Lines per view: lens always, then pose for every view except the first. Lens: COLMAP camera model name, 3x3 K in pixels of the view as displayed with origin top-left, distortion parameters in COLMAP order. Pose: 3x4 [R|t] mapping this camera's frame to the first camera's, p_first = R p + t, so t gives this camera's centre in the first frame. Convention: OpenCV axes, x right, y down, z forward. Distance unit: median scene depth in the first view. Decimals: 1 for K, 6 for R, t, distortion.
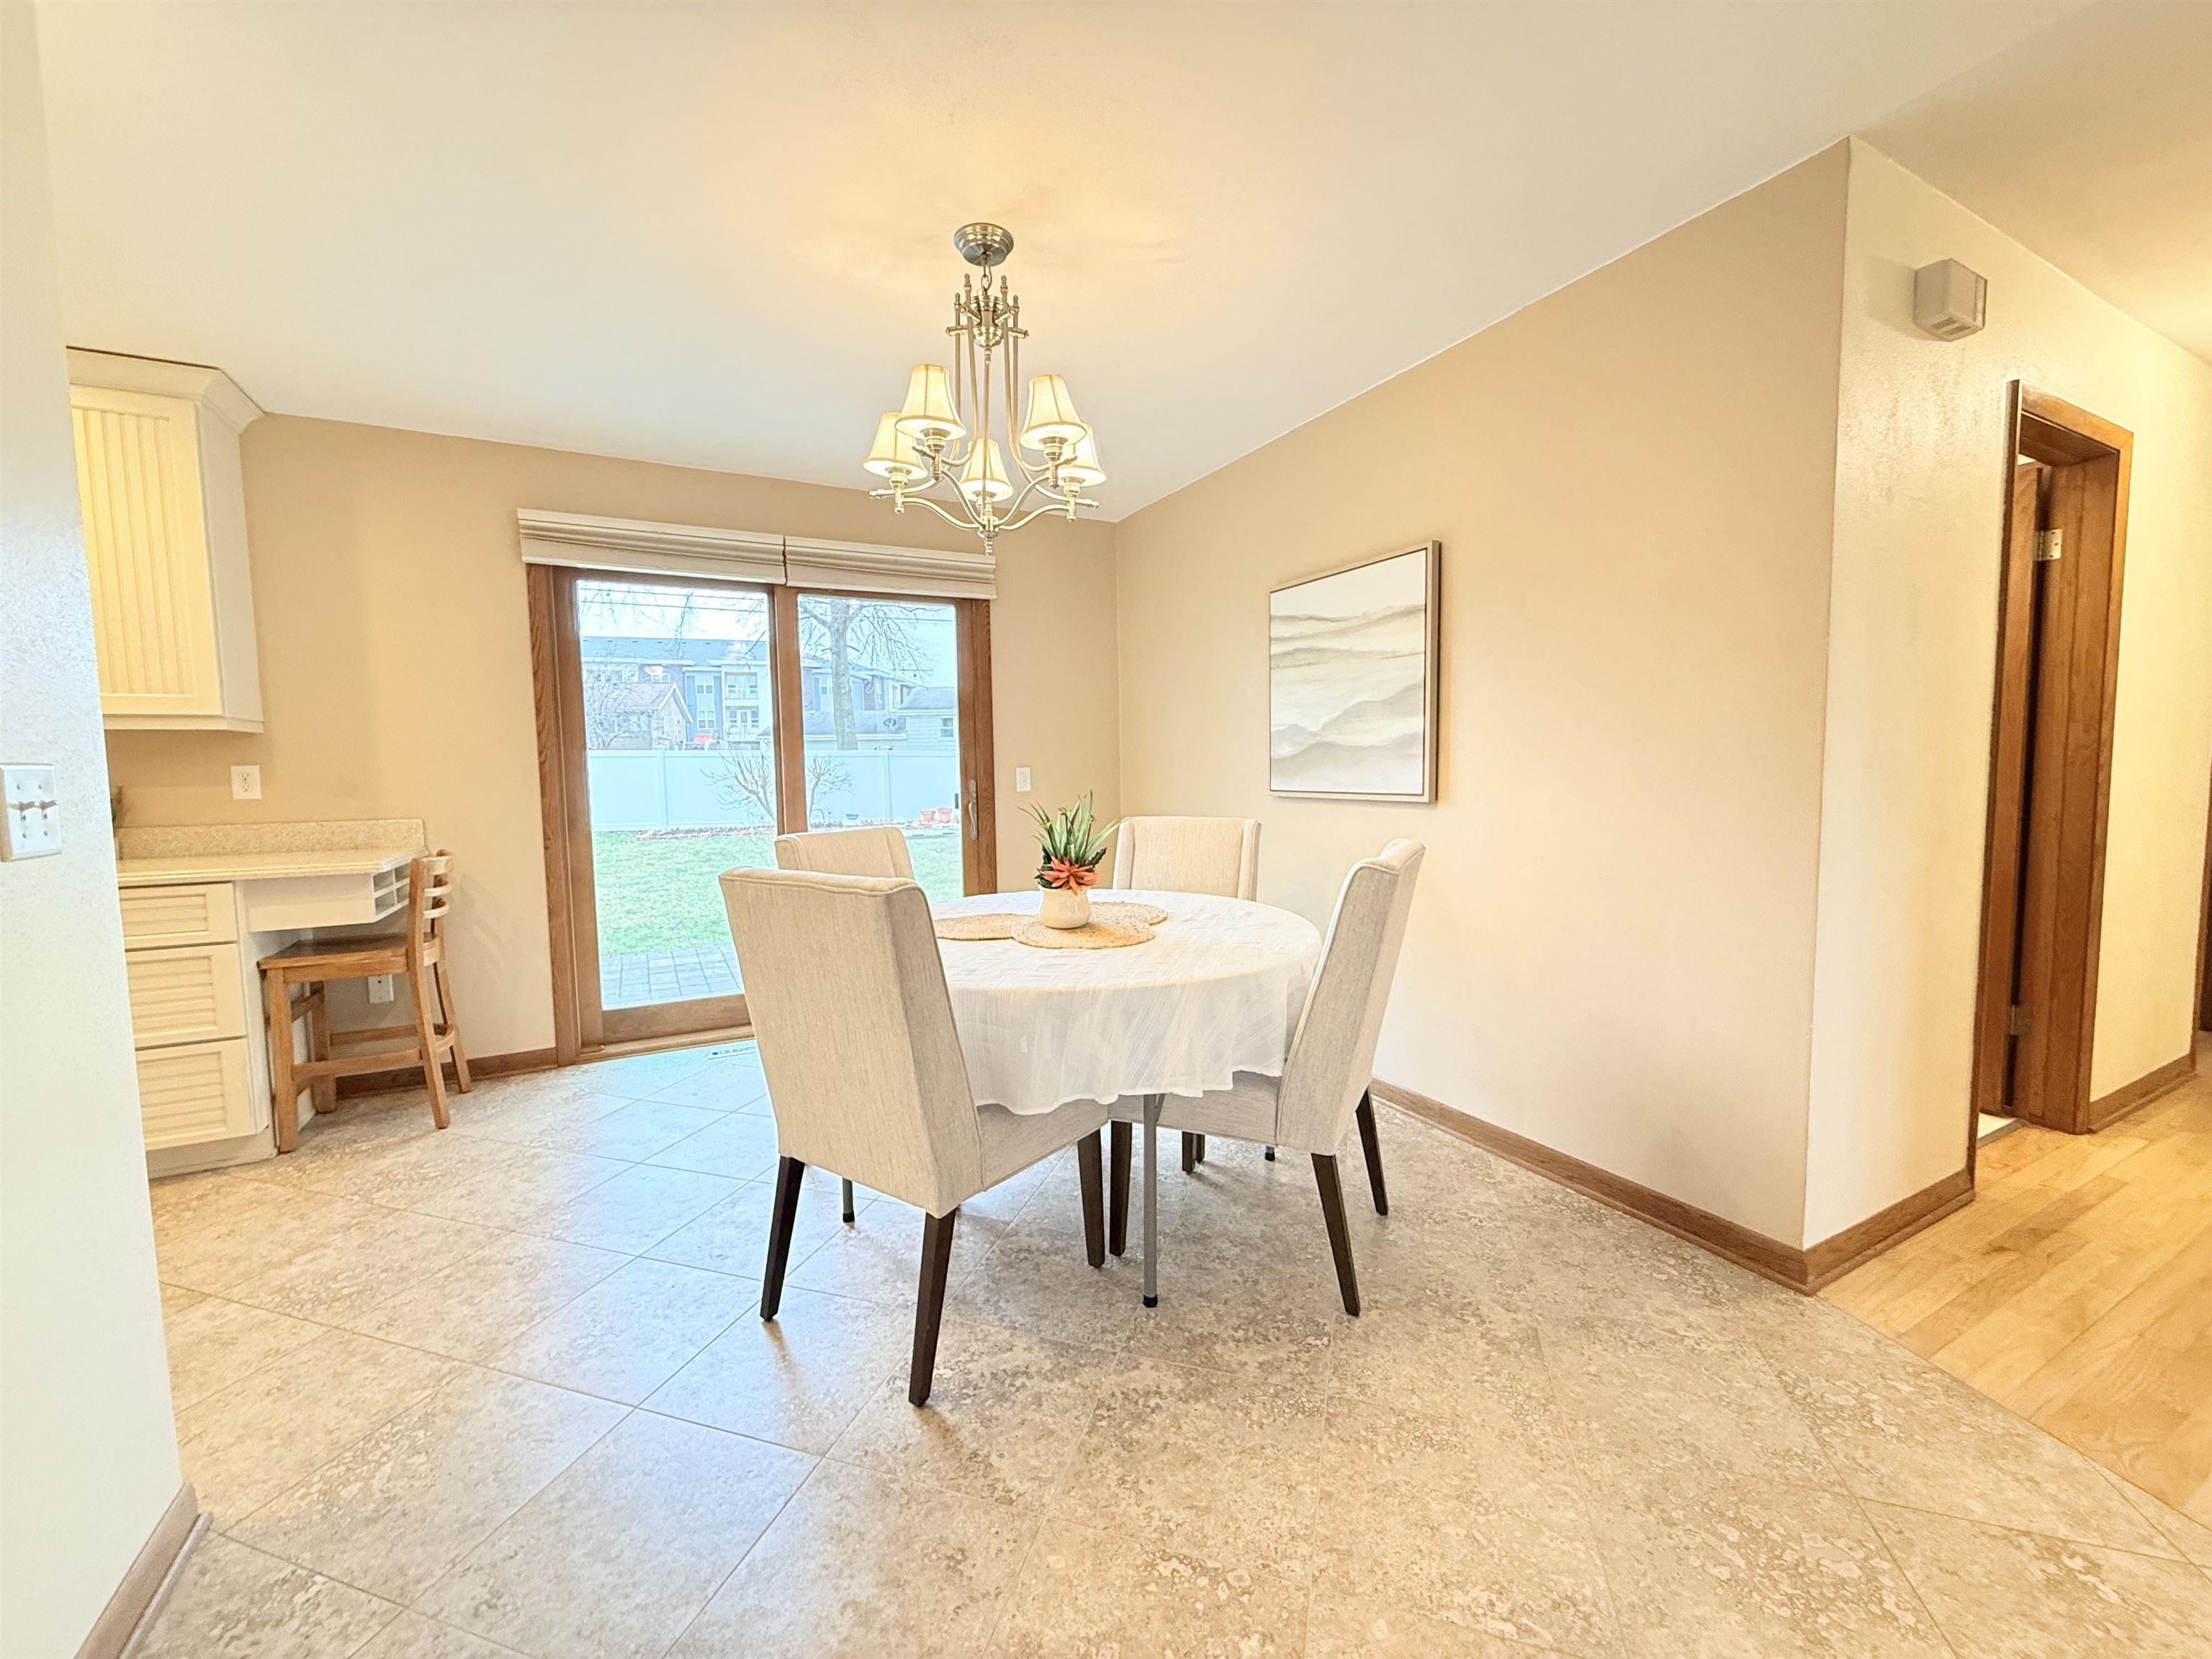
lens RADIAL K [[868.0, 0, 1085.8], [0, 868.0, 830.8], [0, 0, 1]] dist [-0.000971, -0.000078]
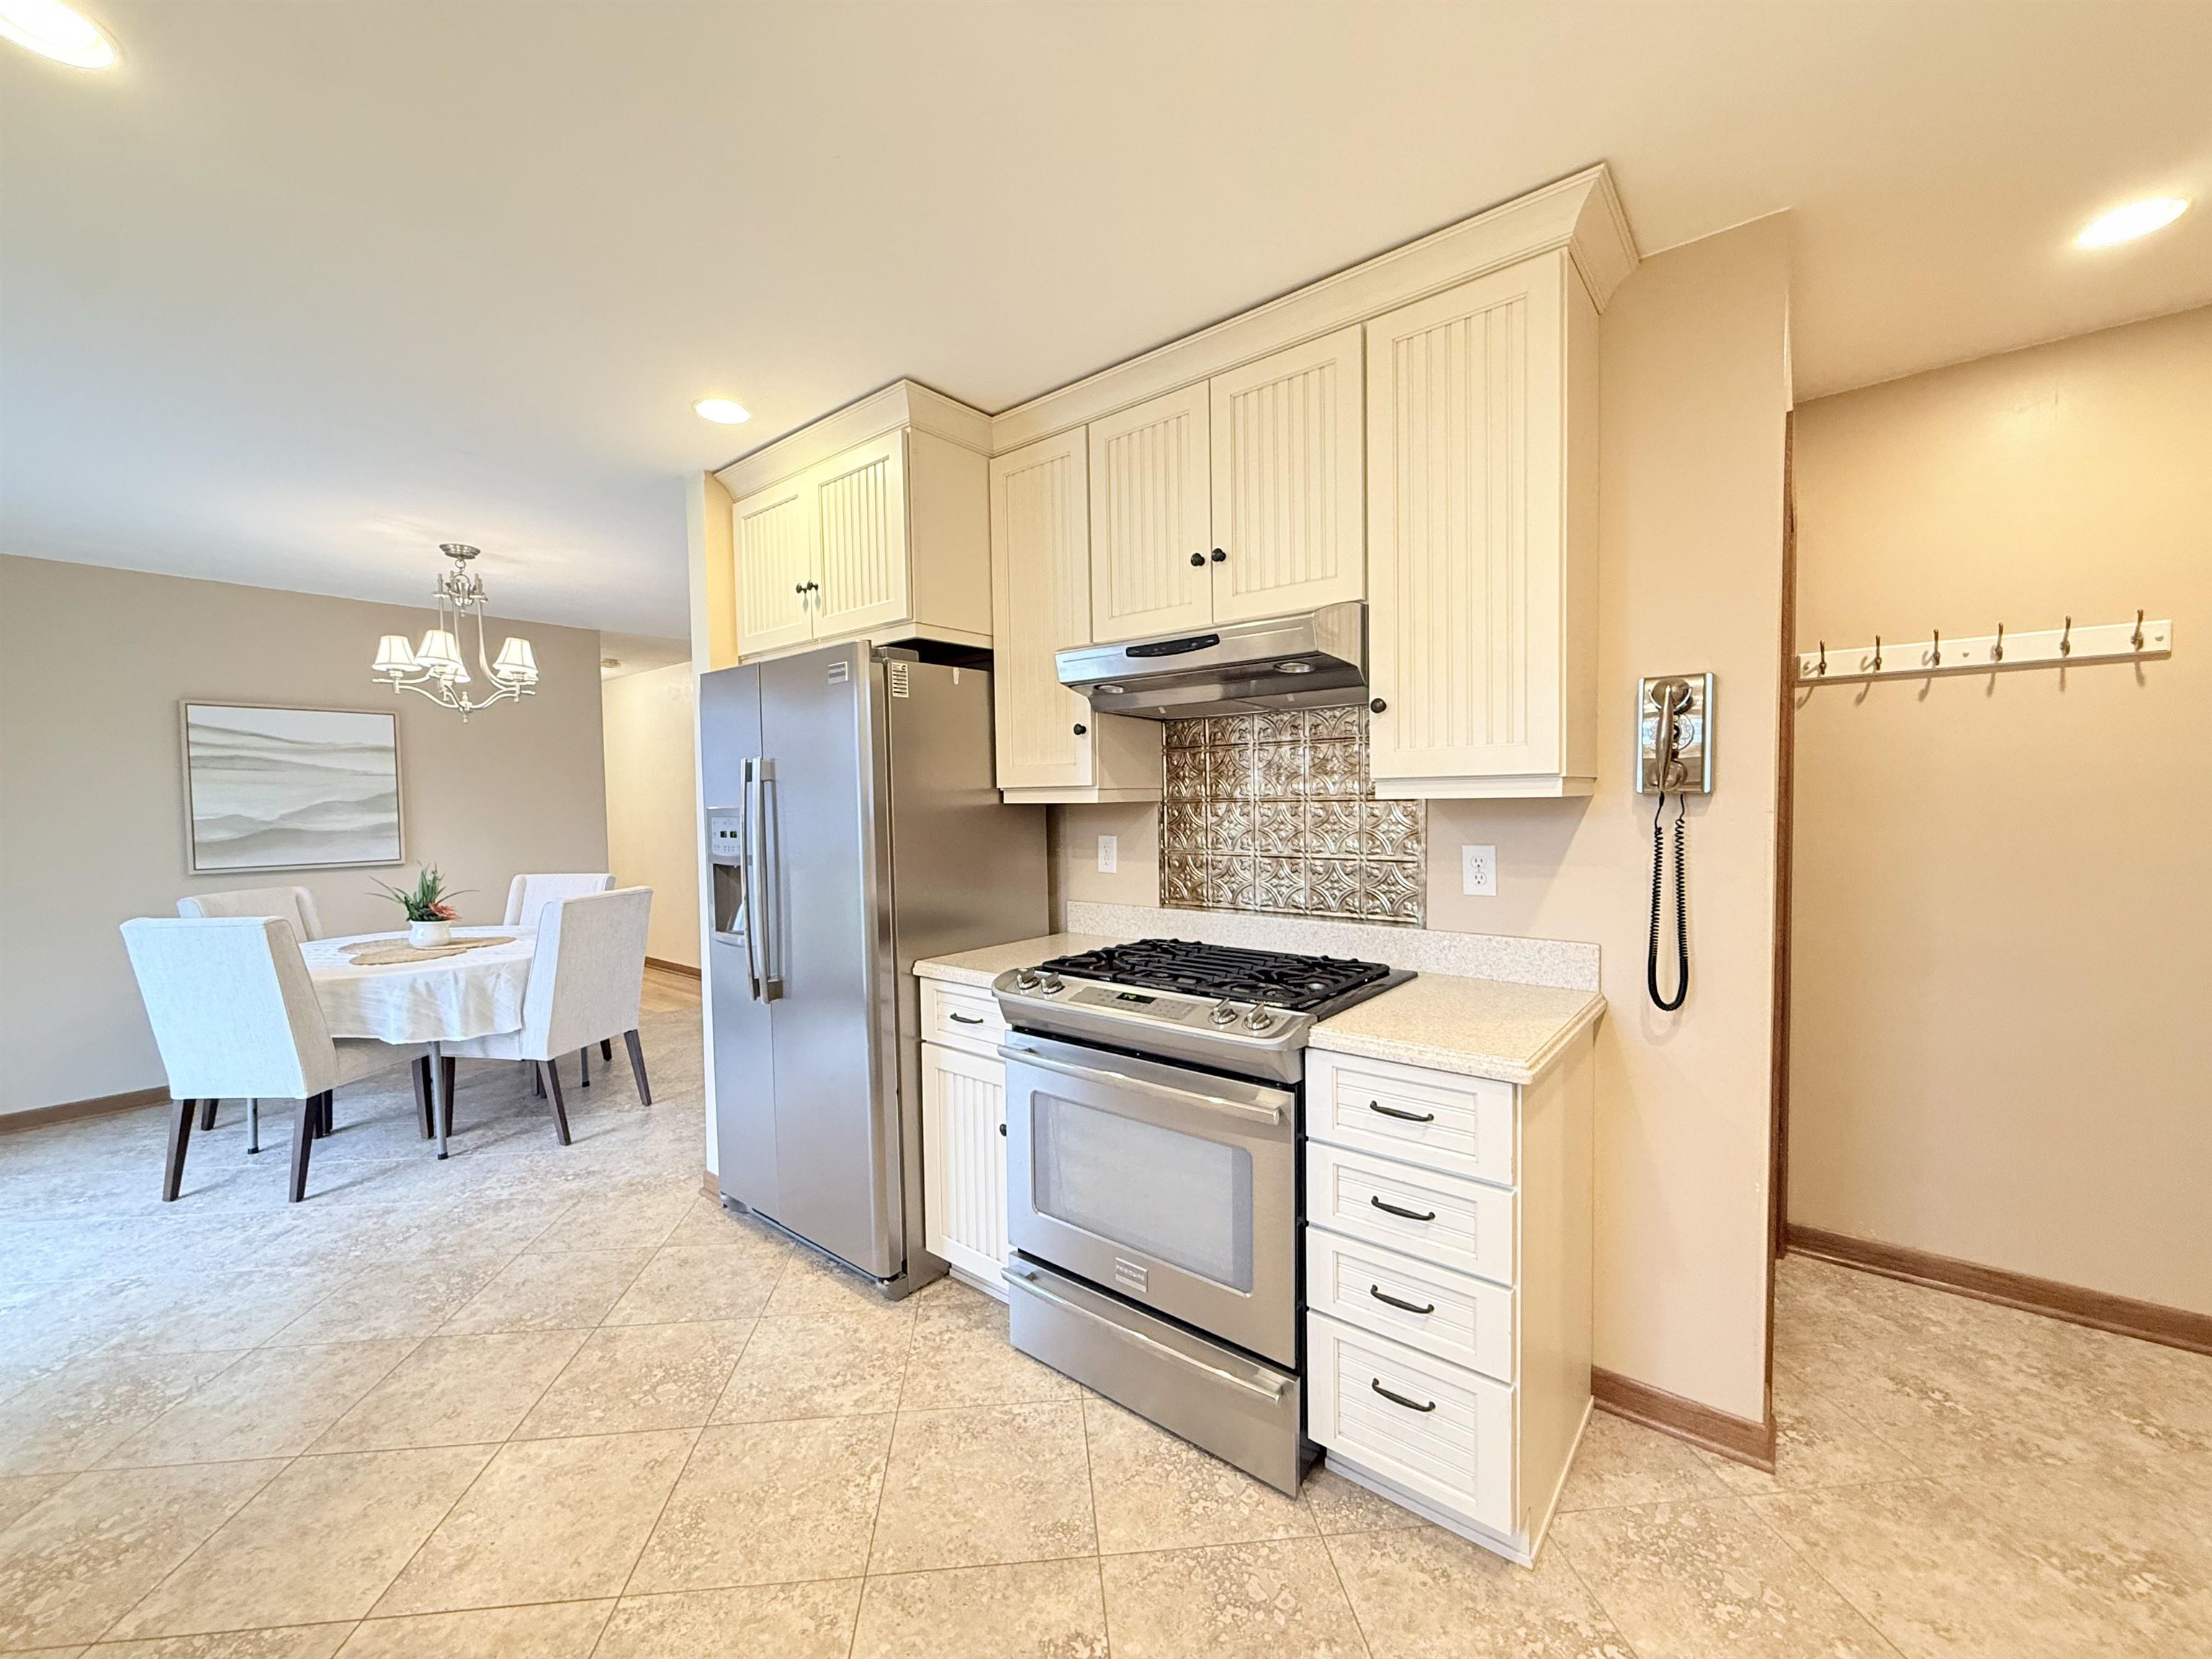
lens RADIAL K [[877.7, 0, 1120.5], [0, 877.7, 836.3], [0, 0, 1]] dist [-0.002927, -0.000137]
pose [[-0.405815, -0.019677, 0.913743, -1.582475], [0.087716, 0.994315, 0.060369, -0.061931], [-0.909736, 0.104649, -0.401782, 0.382651]]
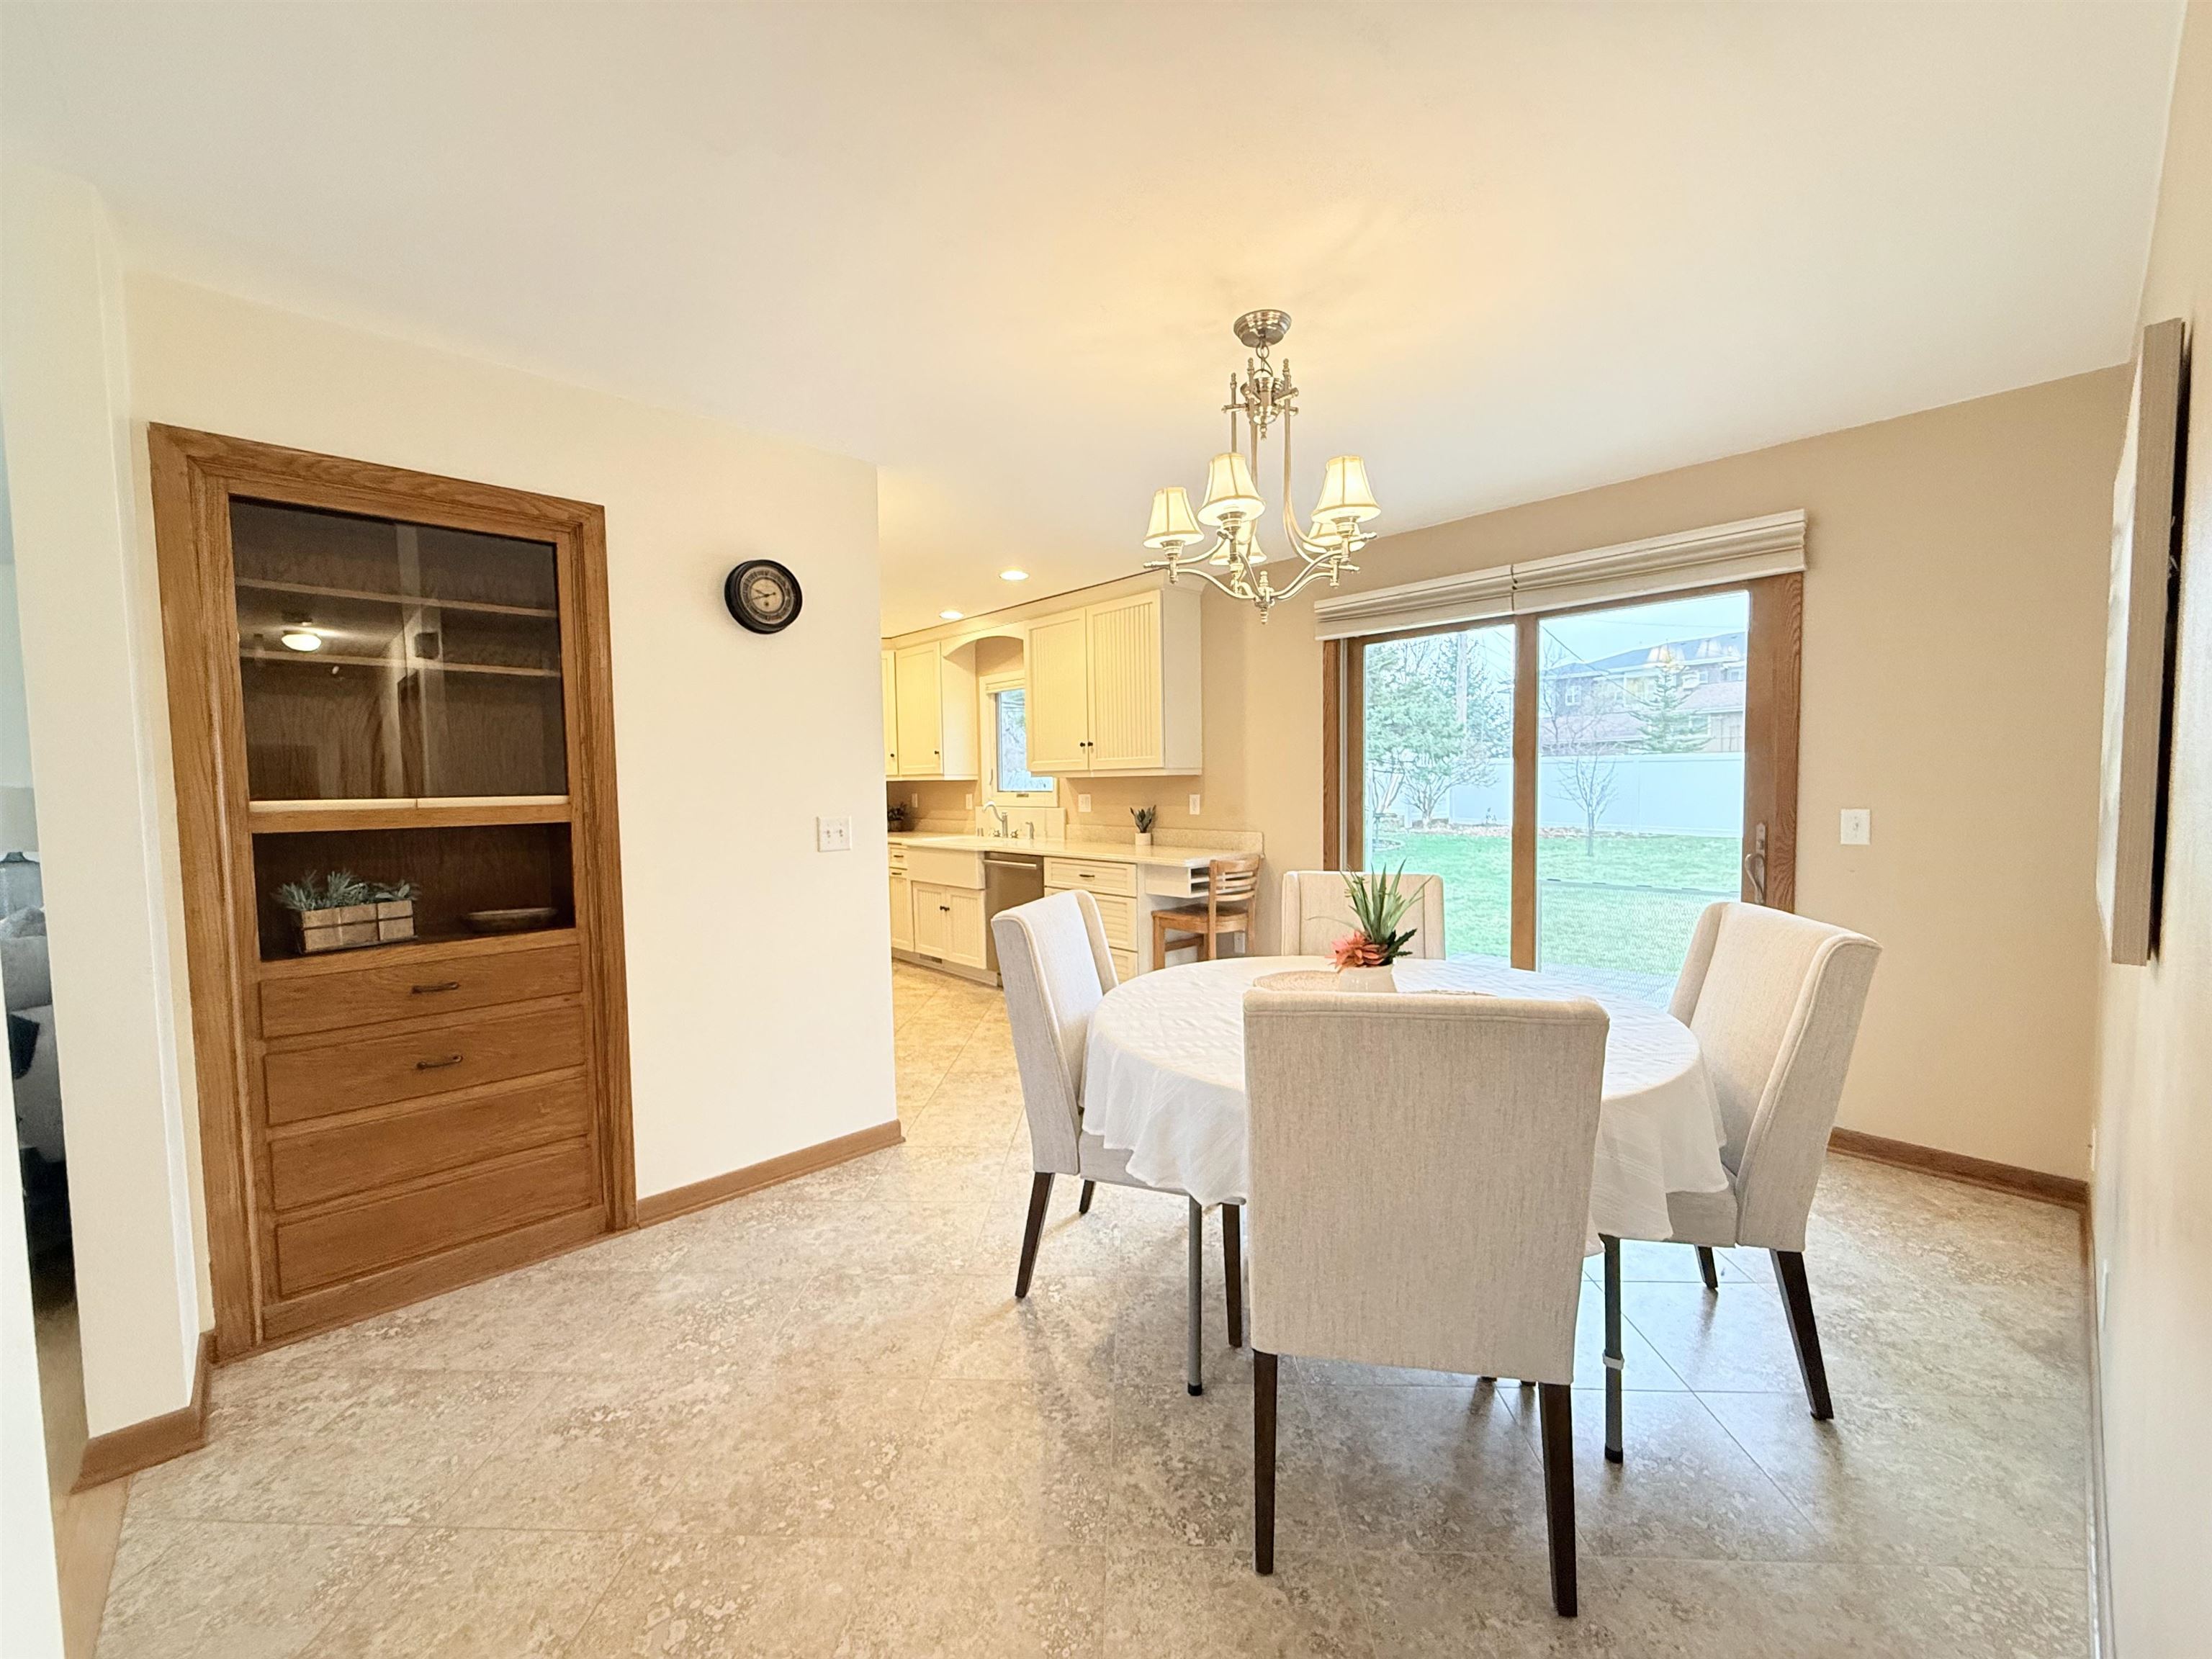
lens RADIAL K [[877.7, 0, 1120.5], [0, 877.7, 836.3], [0, 0, 1]] dist [-0.002927, -0.000137]
pose [[0.281518, 0.070380, -0.956971, 0.606624], [-0.063190, 0.996501, 0.054698, -0.078674], [0.957473, 0.045072, 0.284980, 0.392379]]
